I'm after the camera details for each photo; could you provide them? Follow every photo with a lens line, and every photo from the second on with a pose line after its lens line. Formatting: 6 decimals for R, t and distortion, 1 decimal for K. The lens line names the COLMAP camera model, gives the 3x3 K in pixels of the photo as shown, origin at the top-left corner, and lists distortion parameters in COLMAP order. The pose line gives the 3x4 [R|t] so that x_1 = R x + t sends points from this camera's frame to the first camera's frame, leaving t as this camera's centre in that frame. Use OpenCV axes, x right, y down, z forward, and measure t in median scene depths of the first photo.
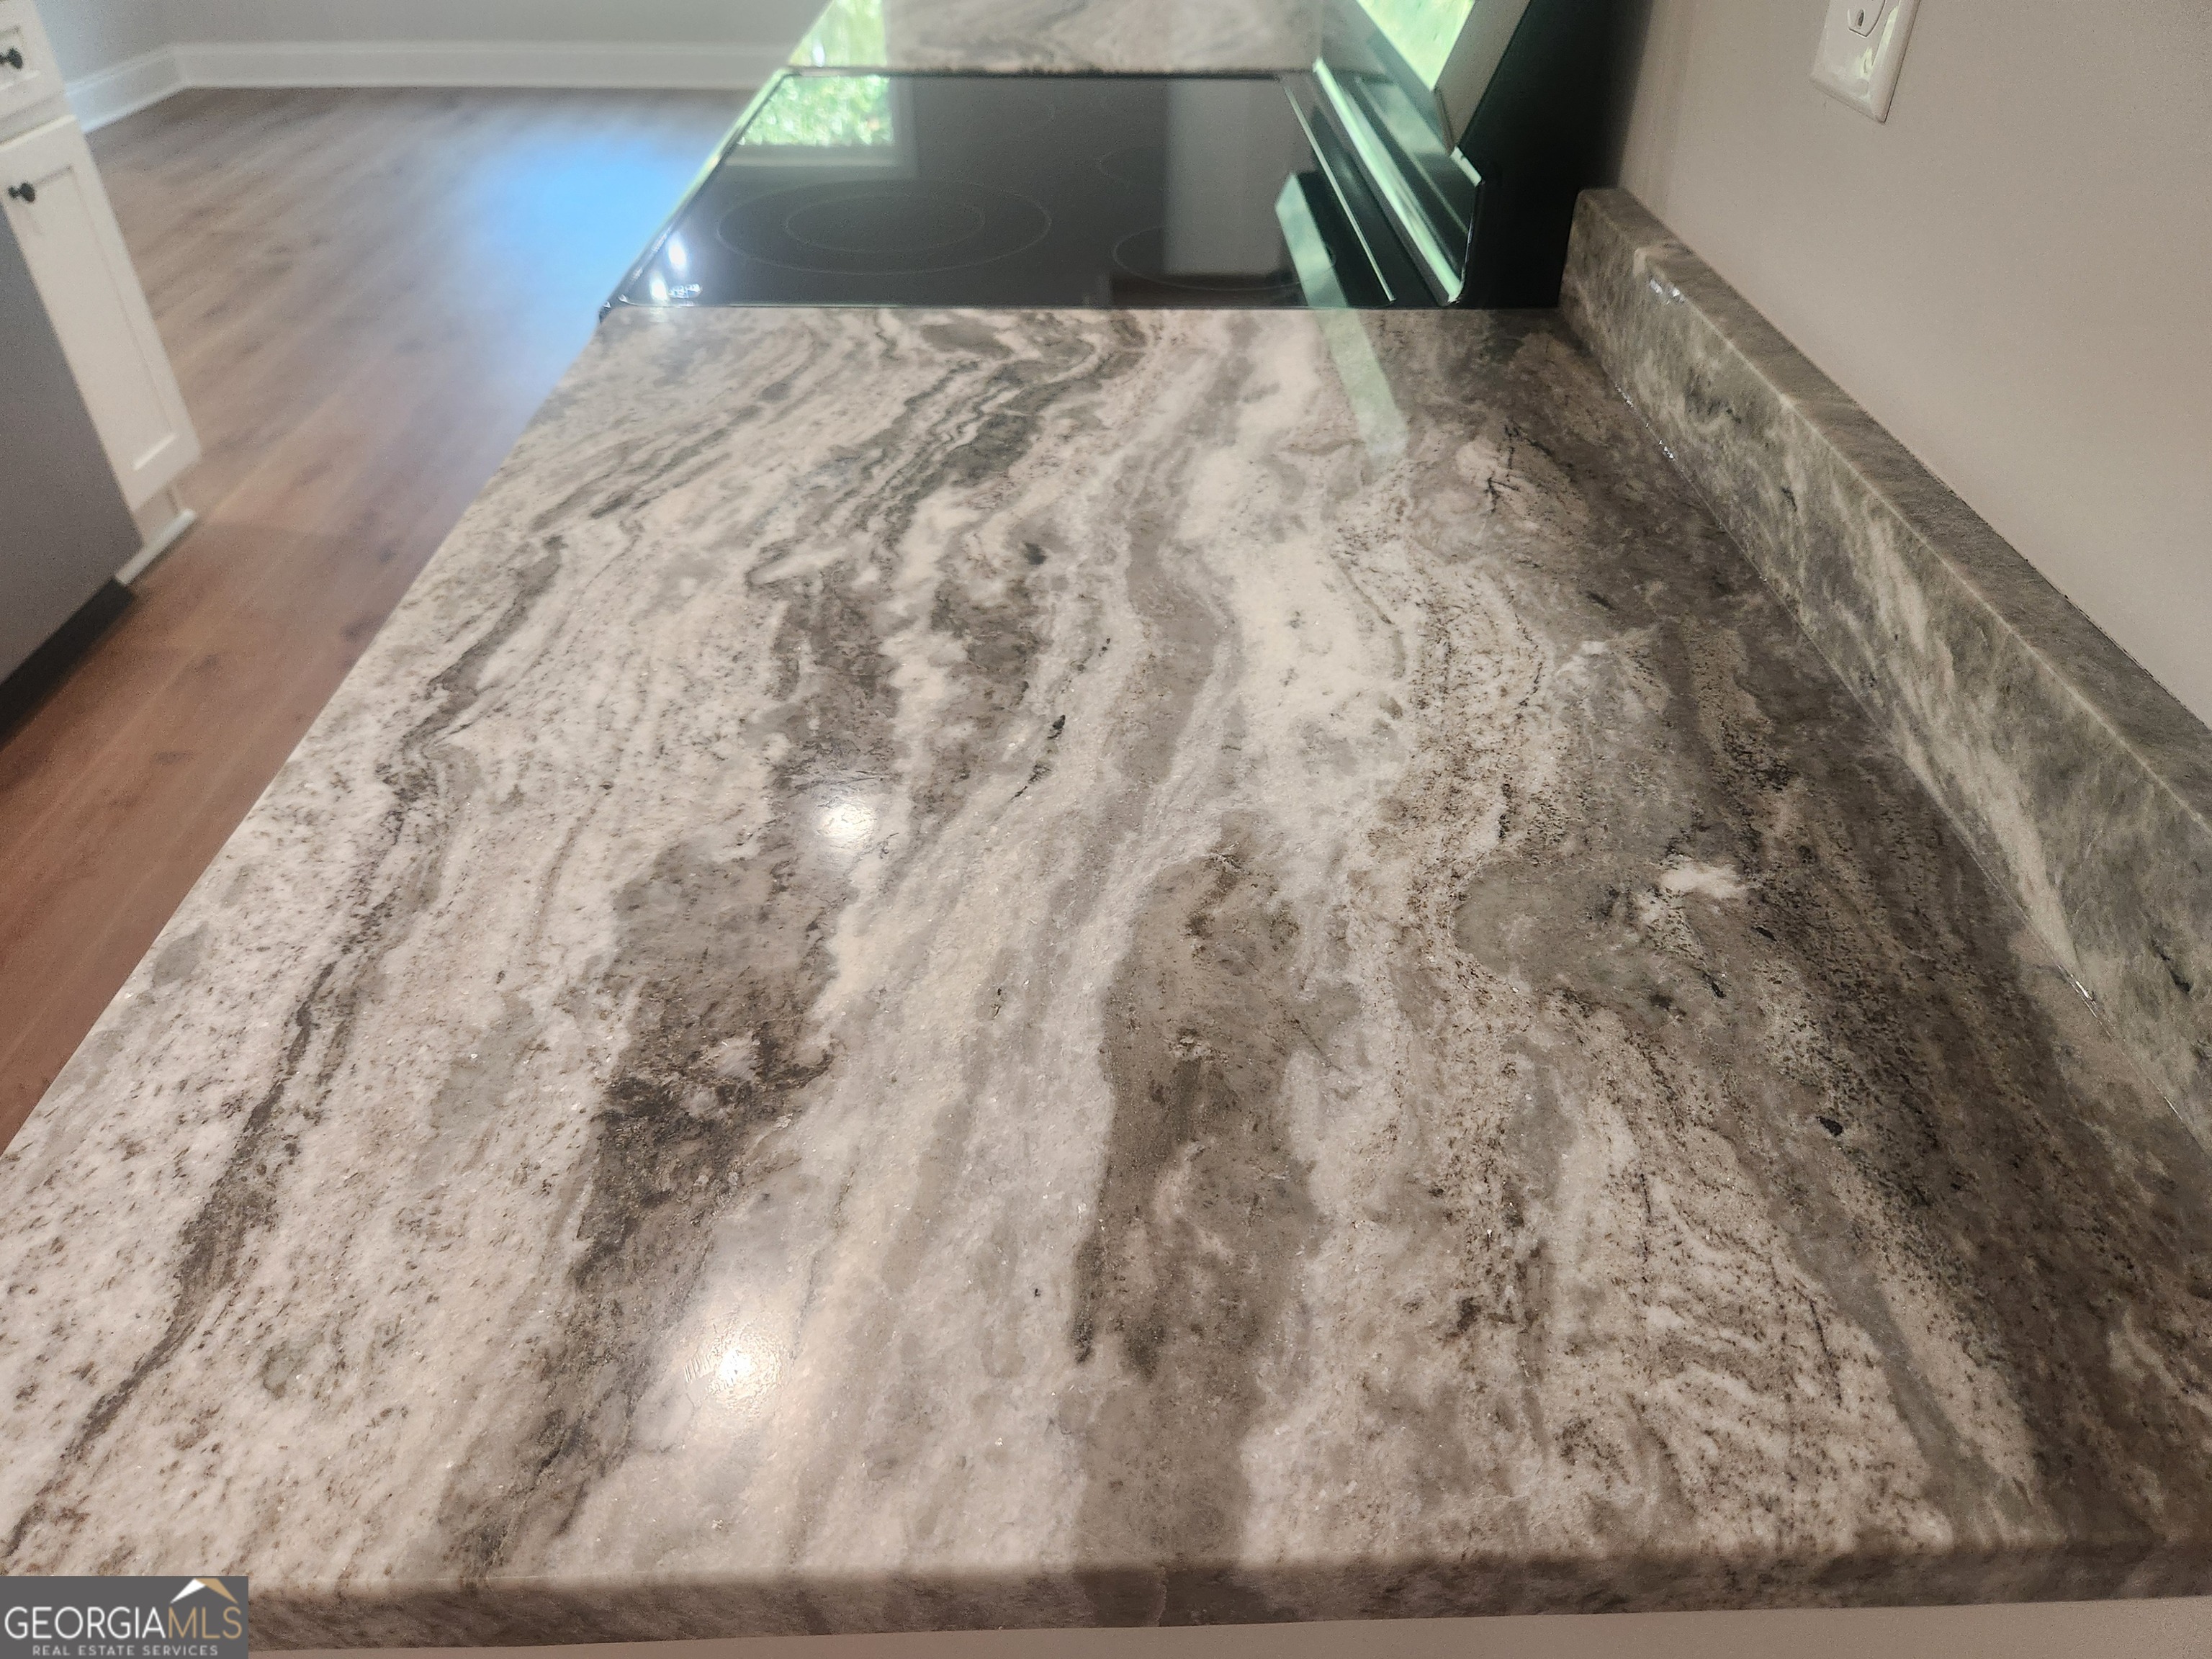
lens RADIAL K [[1478.8, 0, 1115.9], [0, 1478.8, 840.6], [0, 0, 1]] dist [0.069831, -0.057672]
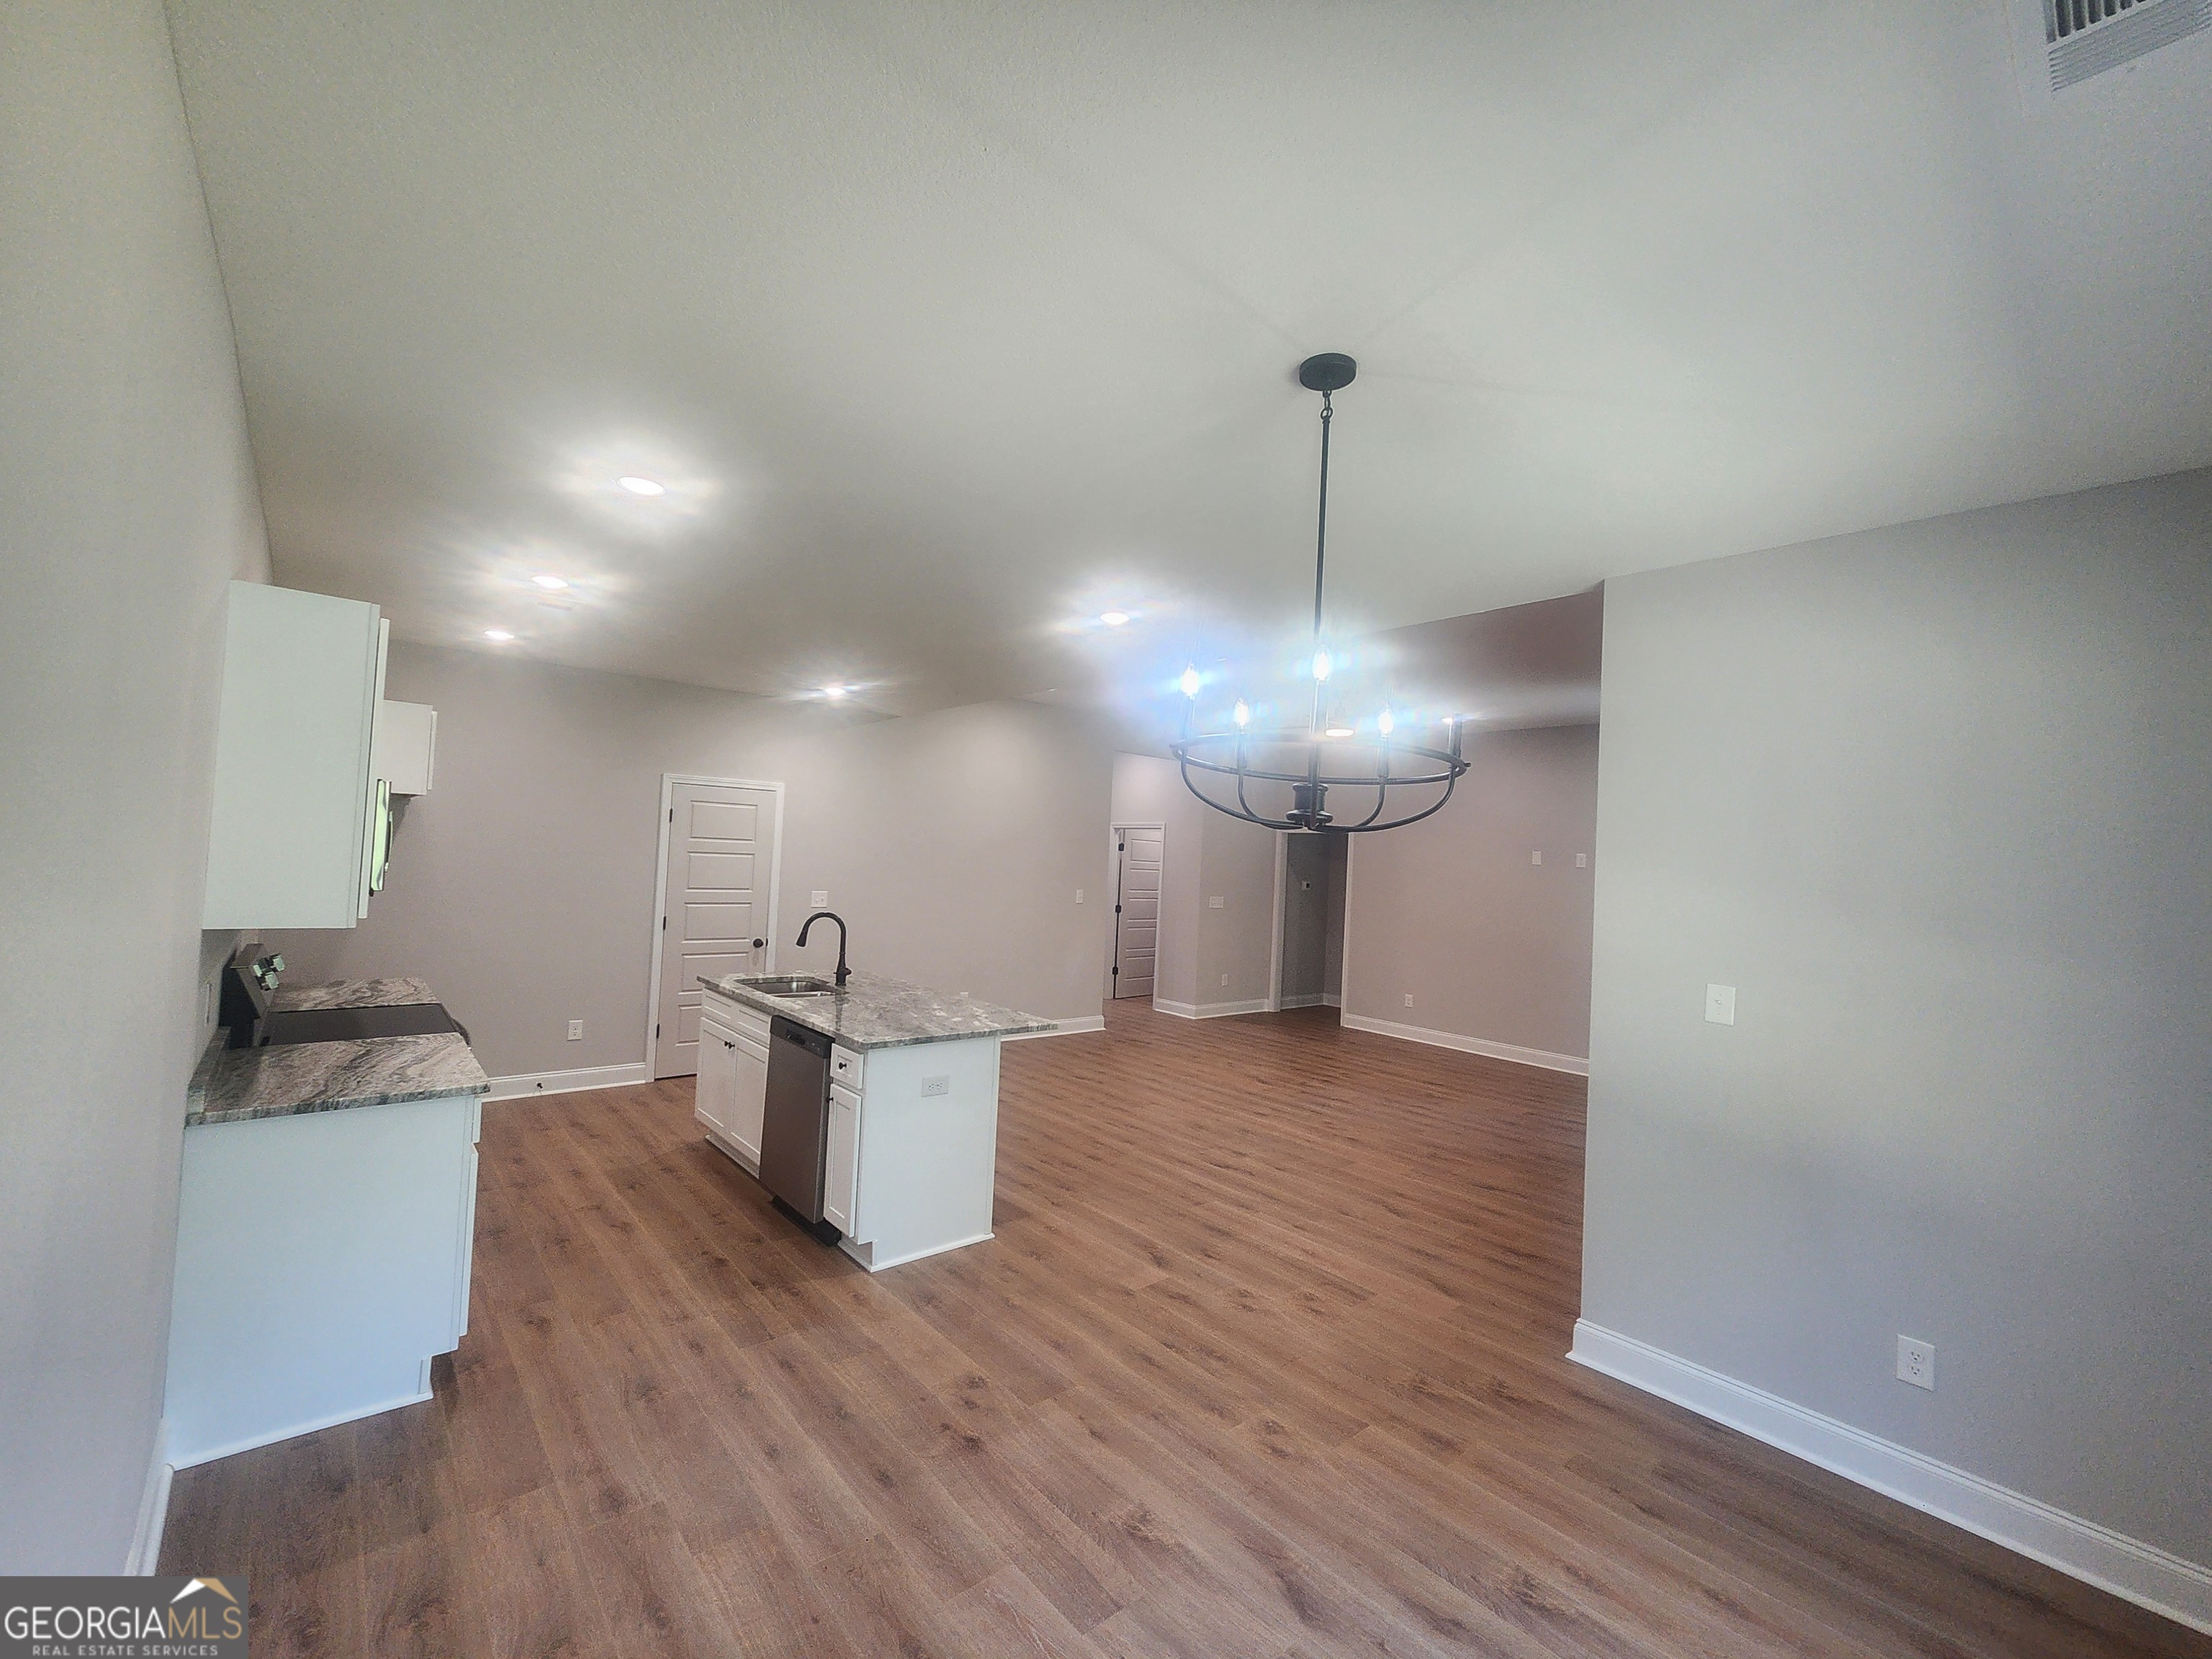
lens RADIAL K [[903.4, 0, 1120.9], [0, 903.4, 825.5], [0, 0, 1]] dist [-0.003315, 0.001232]
pose [[-0.768311, -0.062772, -0.636992, -0.074399], [-0.426796, 0.791895, 0.436746, -5.365071], [0.477016, 0.607422, -0.635212, 5.973131]]
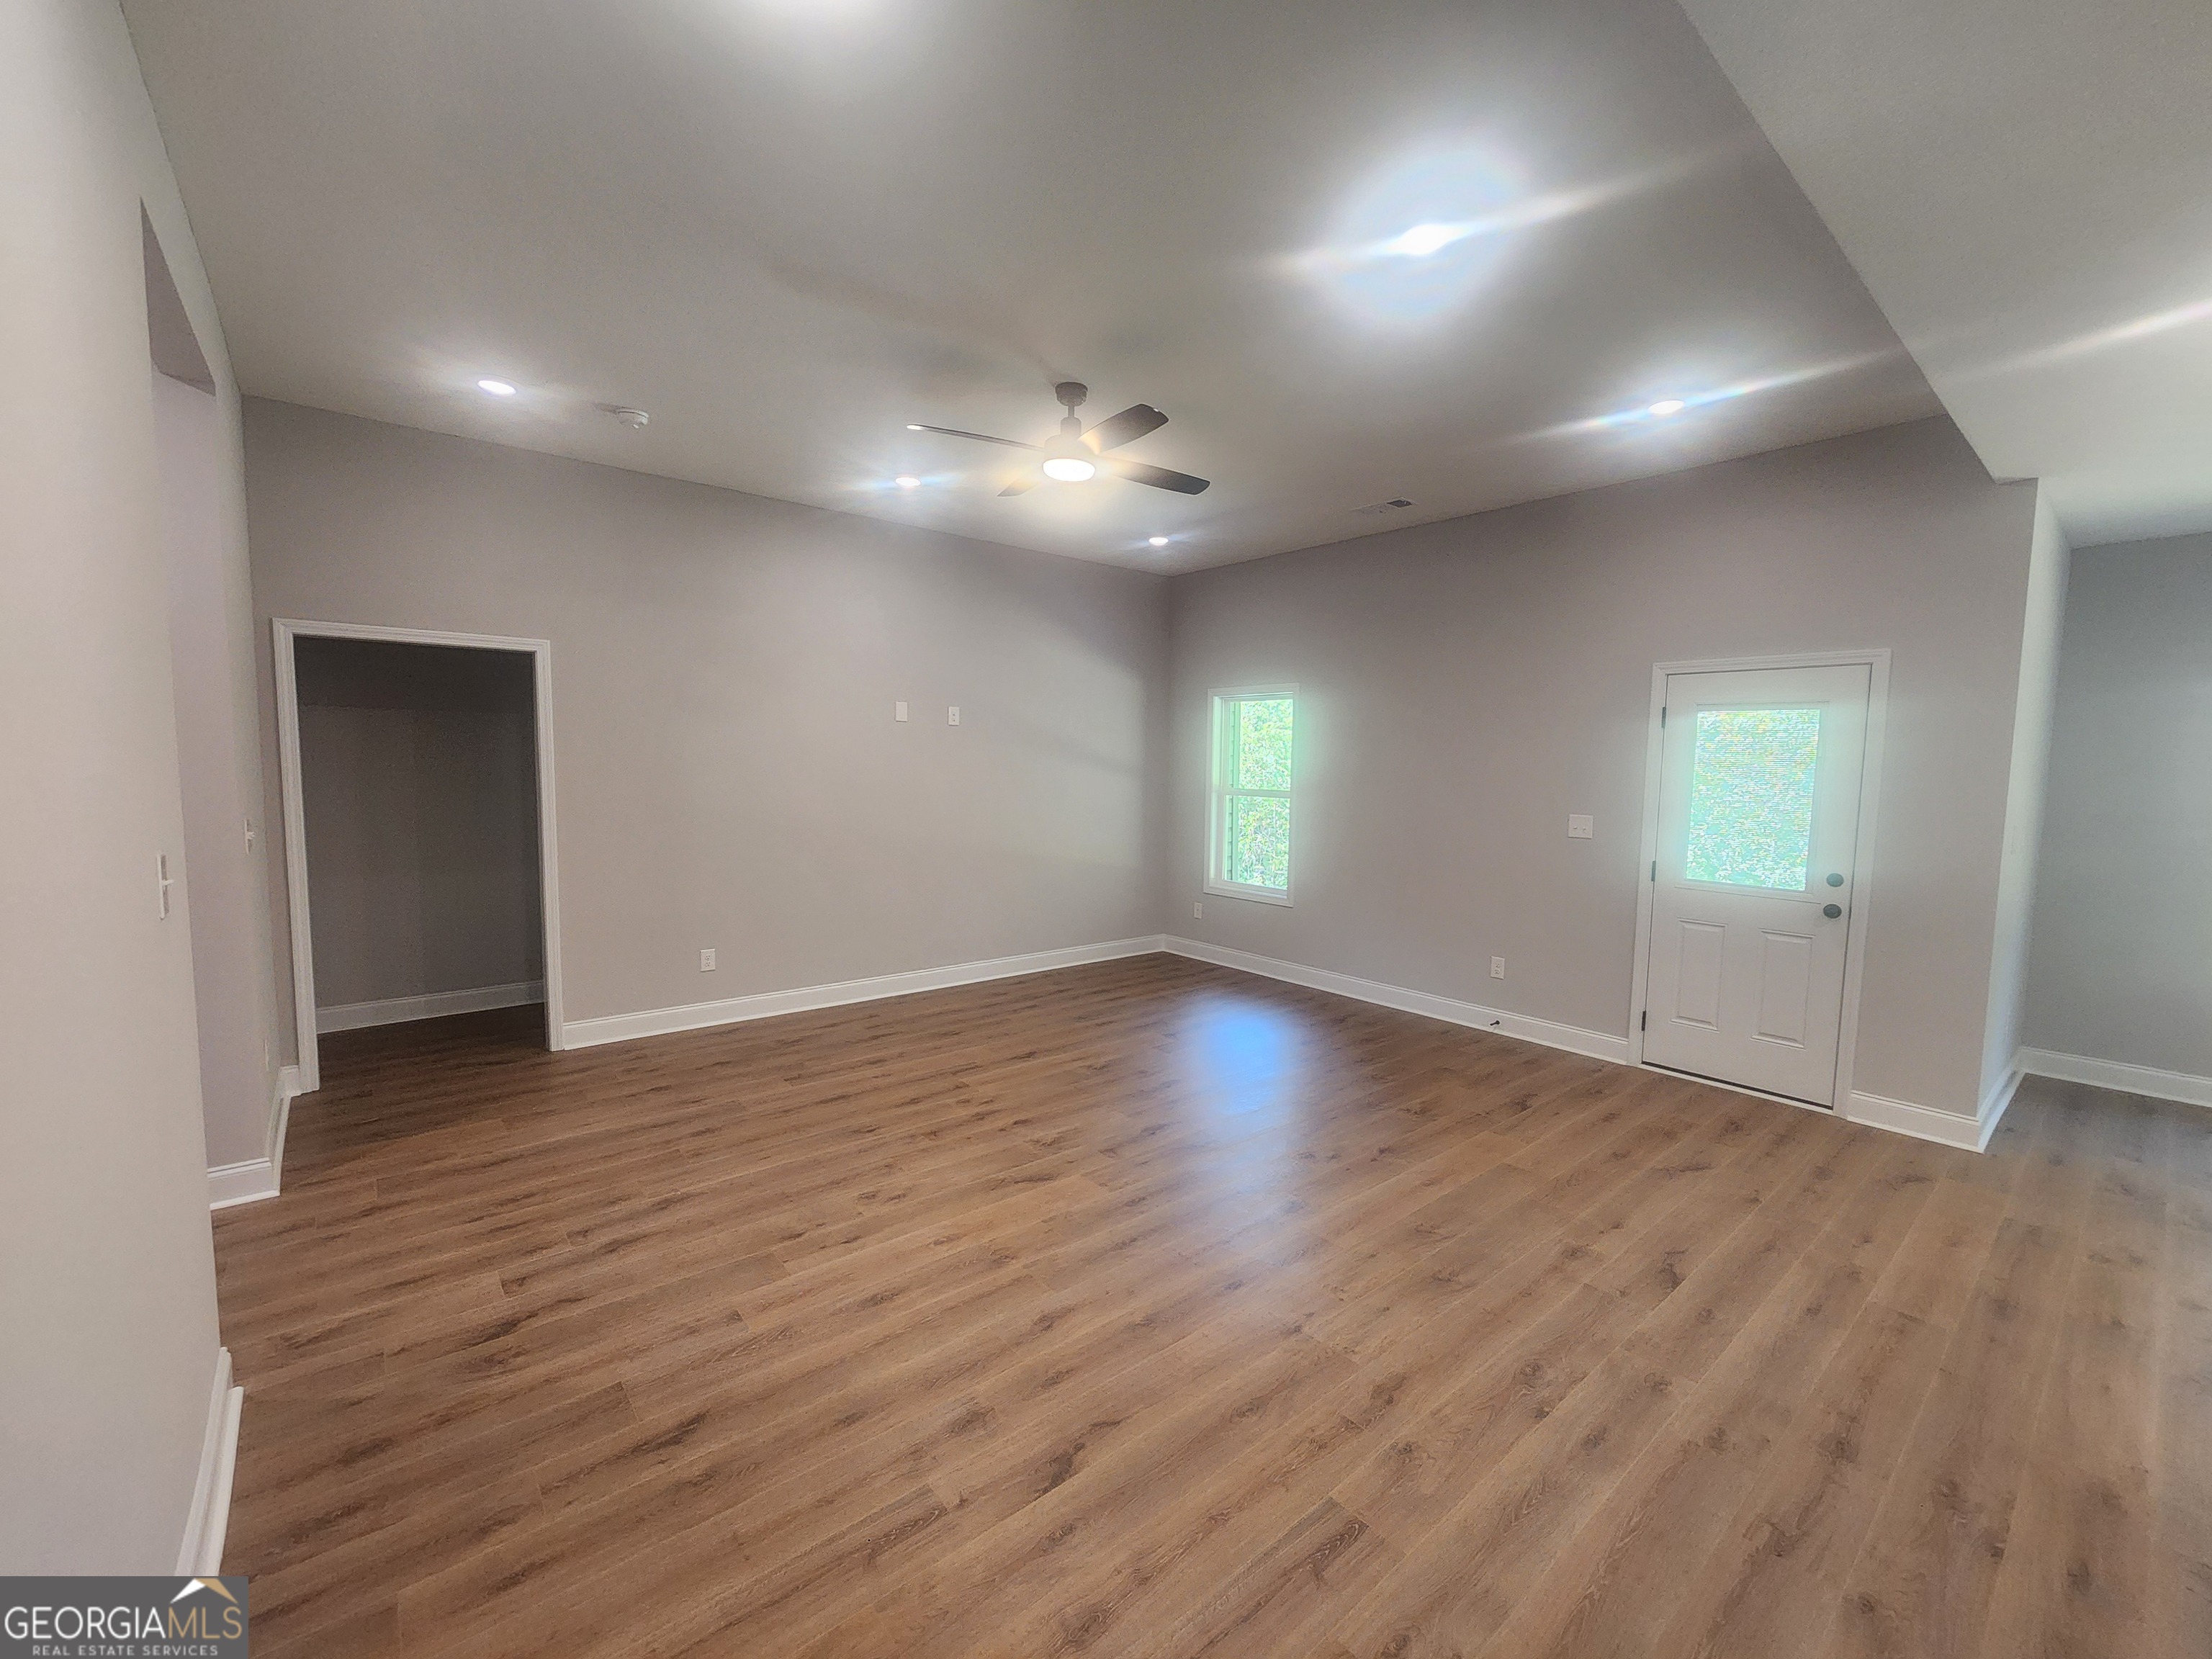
lens RADIAL K [[903.4, 0, 1112.7], [0, 903.4, 833.4], [0, 0, 1]] dist [-0.003315, 0.001232]
pose [[0.621978, 0.073194, -0.779606, -3.775559], [-0.491813, 0.811253, -0.316208, 0.149734], [0.609314, 0.580095, 0.540580, -1.010953]]
